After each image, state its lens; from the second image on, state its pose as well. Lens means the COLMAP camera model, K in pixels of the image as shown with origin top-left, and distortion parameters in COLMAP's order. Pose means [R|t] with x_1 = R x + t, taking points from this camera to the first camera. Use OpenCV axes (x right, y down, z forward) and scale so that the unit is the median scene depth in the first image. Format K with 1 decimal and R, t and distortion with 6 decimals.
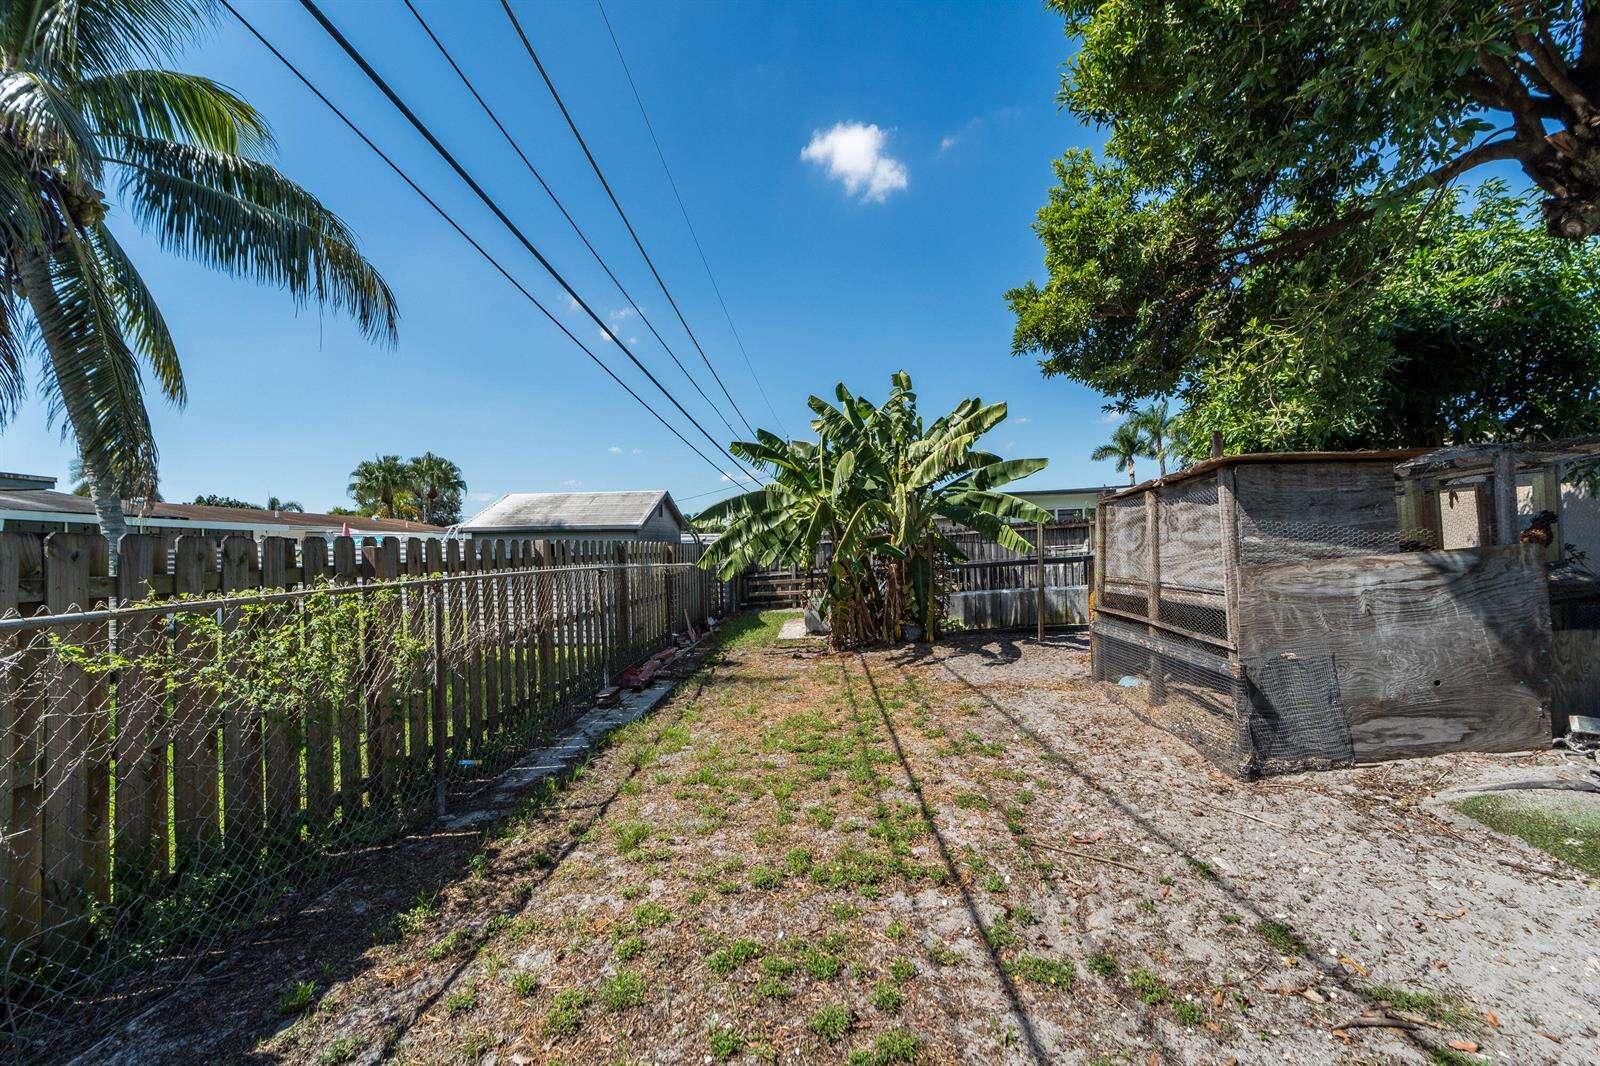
lens RADIAL K [[662.4, 0, 757.5], [0, 662.4, 532.1], [0, 0, 1]] dist [-0.012890, -0.000257]
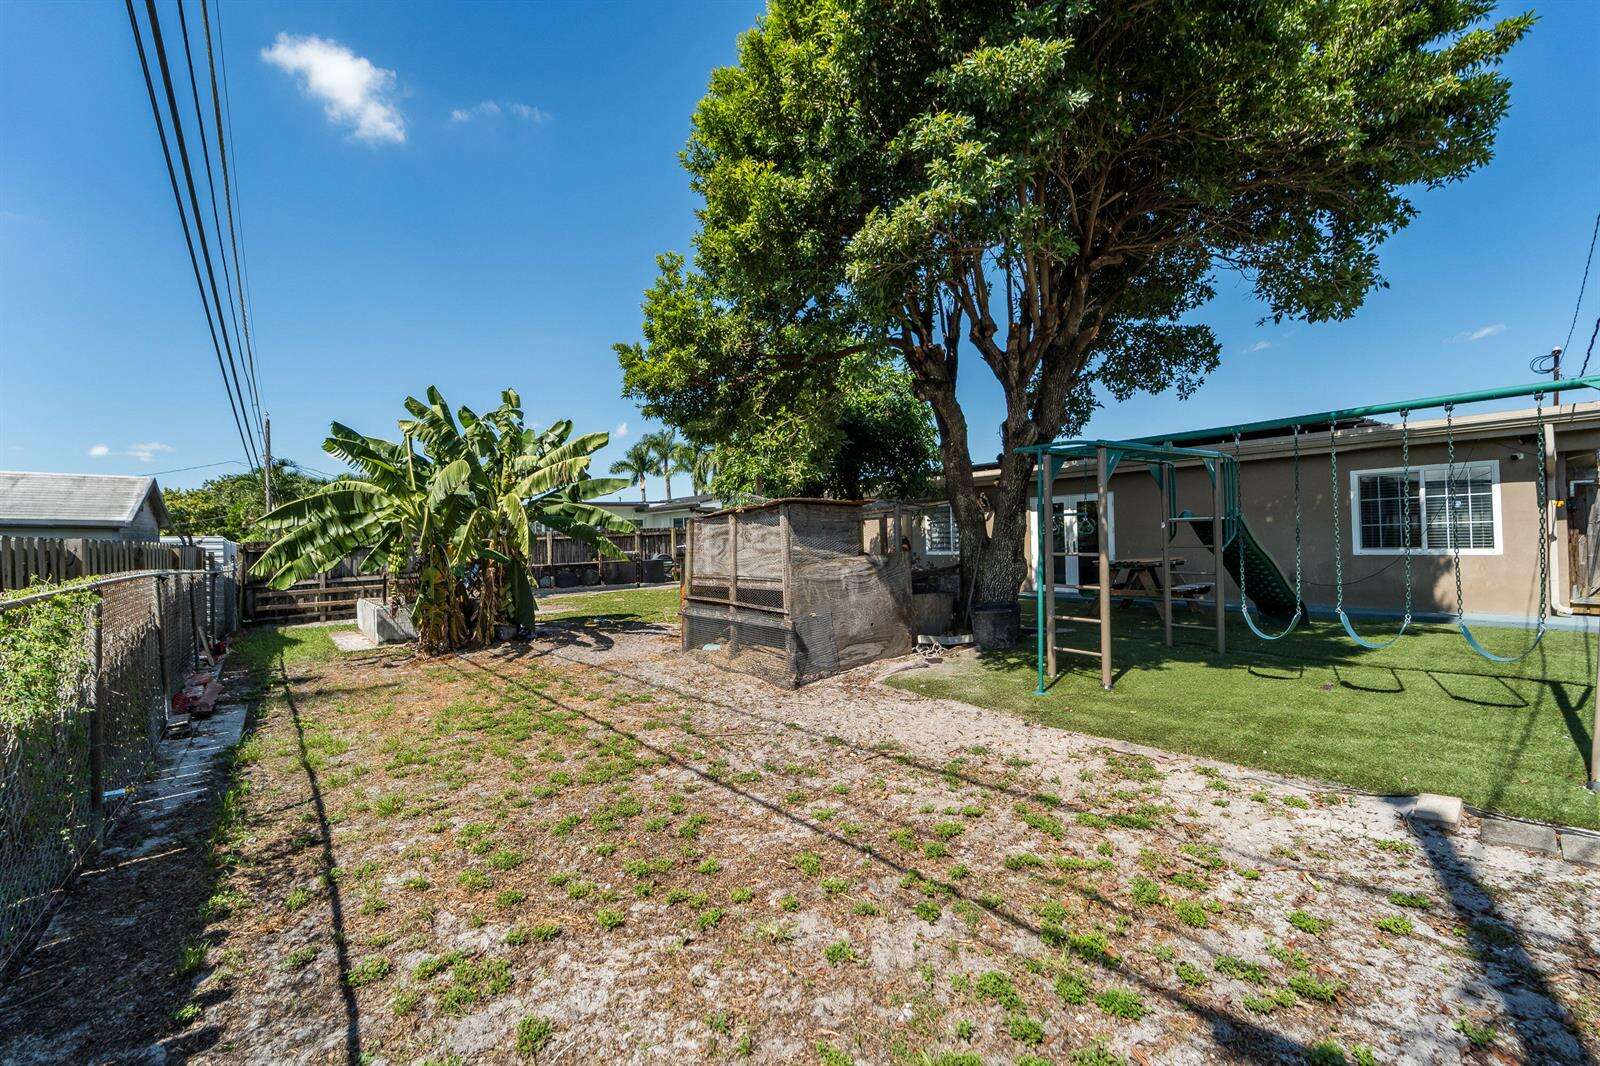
lens RADIAL K [[662.4, 0, 757.5], [0, 662.4, 532.1], [0, 0, 1]] dist [-0.012890, -0.000257]
pose [[0.775032, 0.025020, 0.631427, -0.347563], [-0.019116, 0.999687, -0.016149, -0.000166], [-0.631633, 0.000446, 0.775267, -0.224054]]
